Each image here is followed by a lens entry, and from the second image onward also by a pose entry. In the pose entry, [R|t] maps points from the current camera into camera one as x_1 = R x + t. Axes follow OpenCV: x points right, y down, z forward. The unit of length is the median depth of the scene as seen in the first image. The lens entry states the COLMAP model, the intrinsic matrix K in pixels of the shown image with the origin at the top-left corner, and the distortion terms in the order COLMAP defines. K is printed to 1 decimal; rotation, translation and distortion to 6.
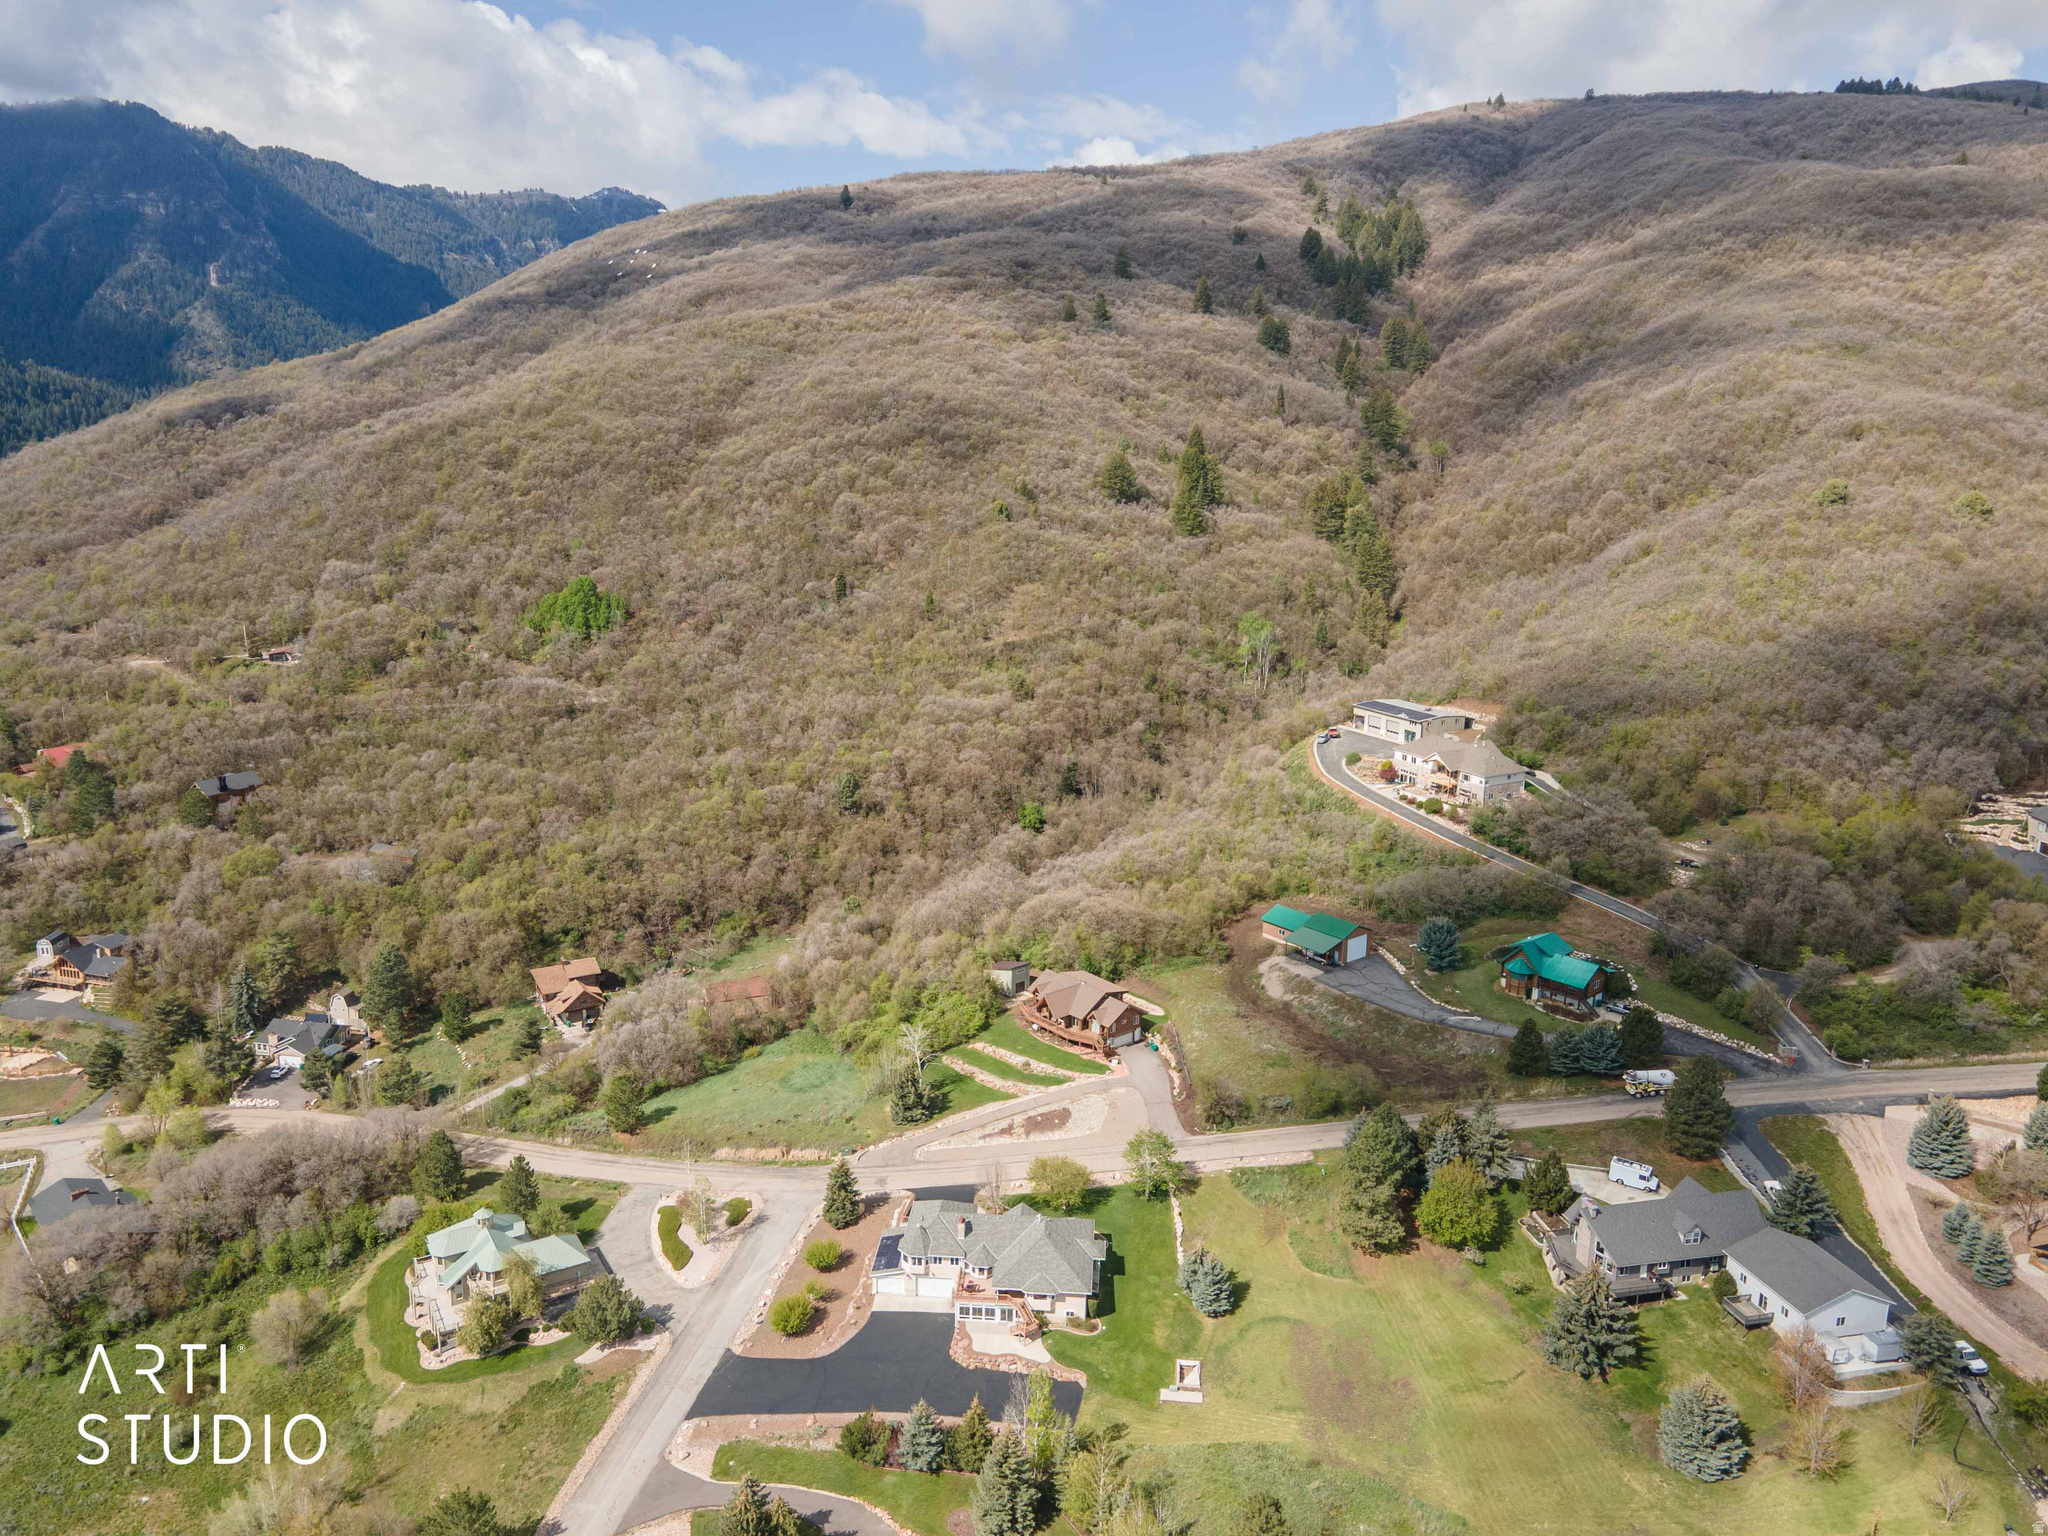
lens RADIAL K [[1494.1, 0, 1006.2], [0, 1494.1, 768.0], [0, 0, 1]] dist [0.012558, 0.062110]
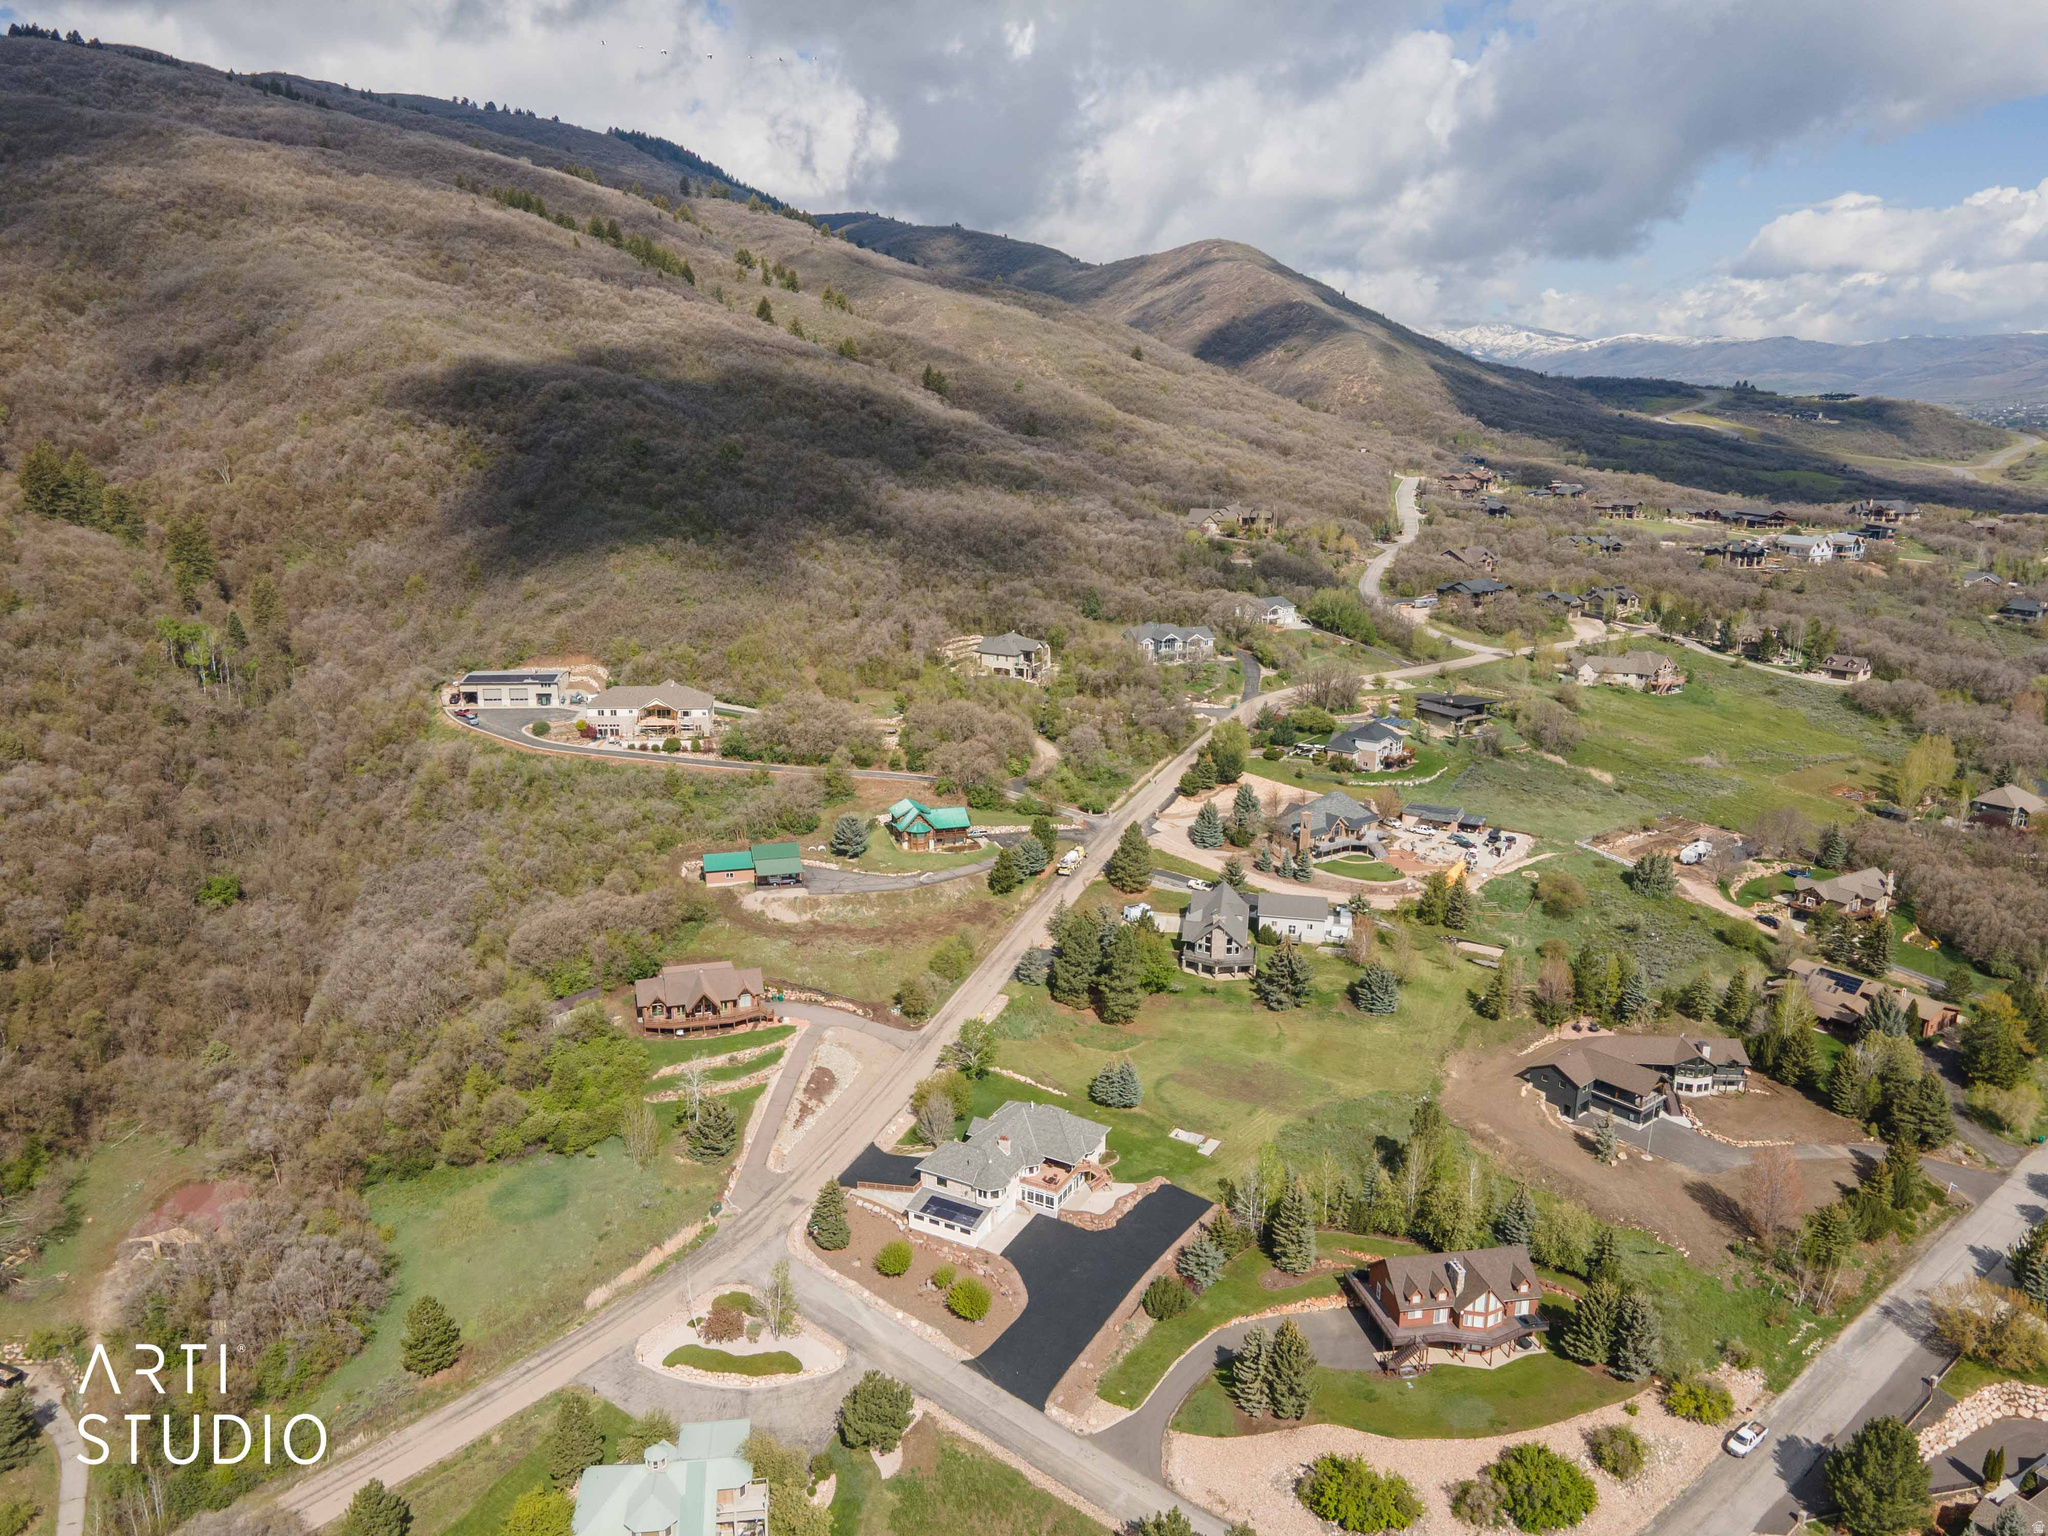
lens RADIAL K [[1492.5, 0, 1015.0], [0, 1492.5, 738.9], [0, 0, 1]] dist [0.069450, -0.116929]
pose [[0.399090, -0.219970, 0.890135, -0.849271], [0.211387, 0.966719, 0.144120, -0.121451], [-0.892212, 0.130646, 0.432307, 0.443271]]
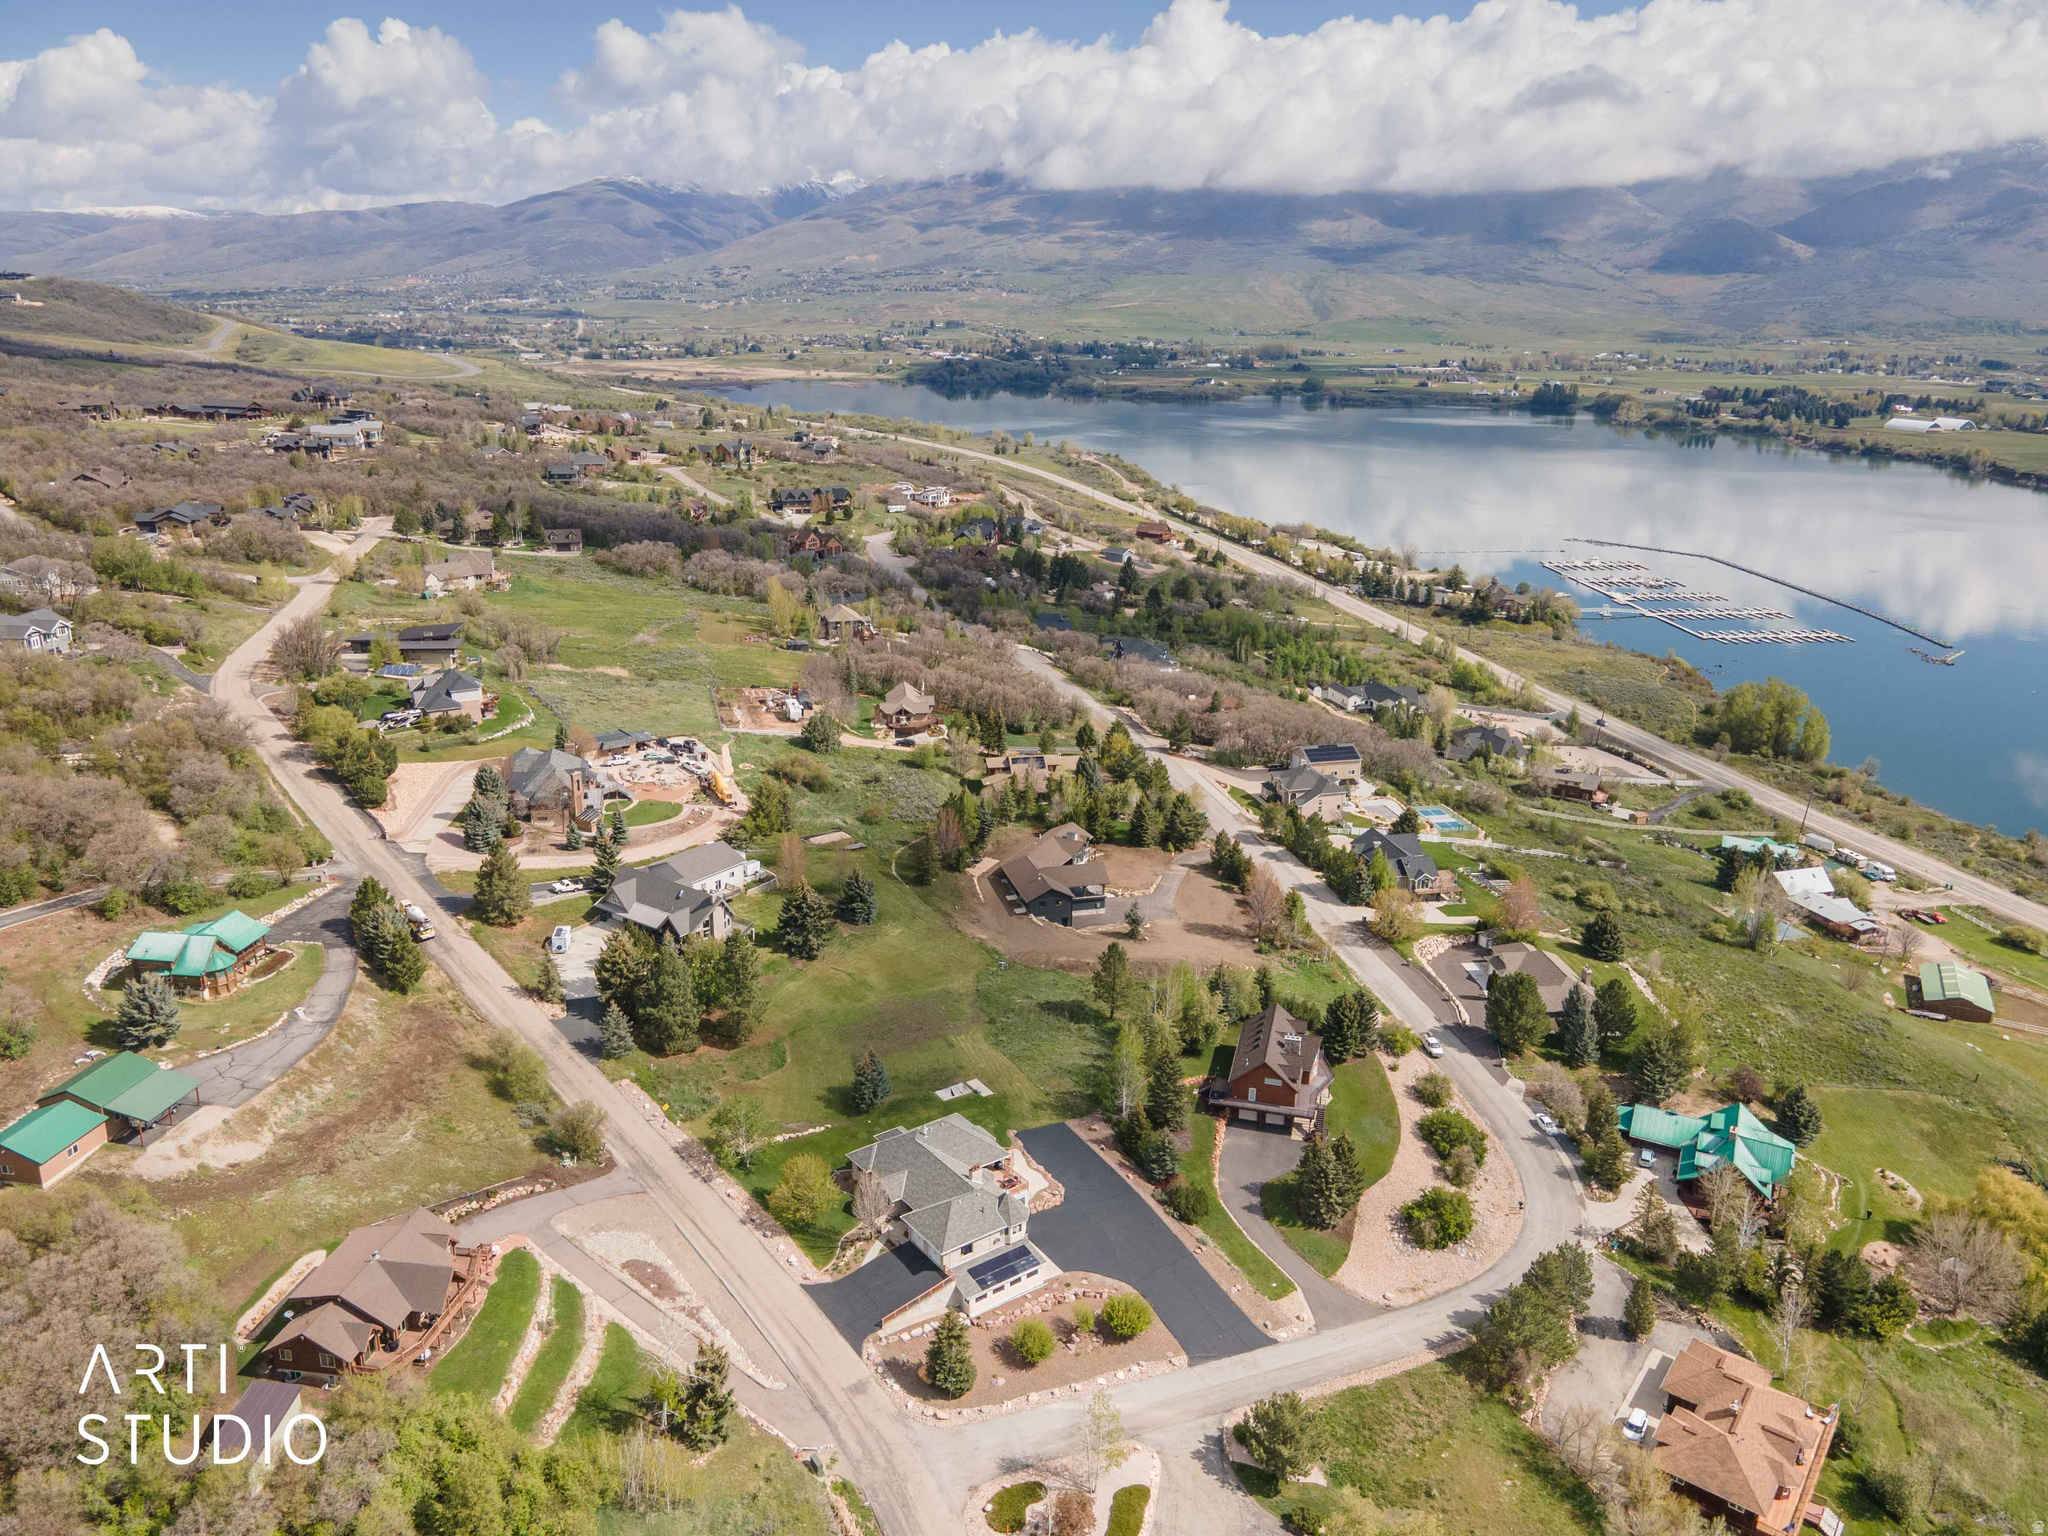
lens RADIAL K [[1480.9, 0, 998.9], [0, 1480.9, 801.3], [0, 0, 1]] dist [0.028316, 0.005959]
pose [[-0.645232, -0.267407, 0.715660, -0.587162], [0.169047, 0.863553, 0.475078, -0.307127], [-0.745049, 0.427516, -0.511988, 1.247812]]
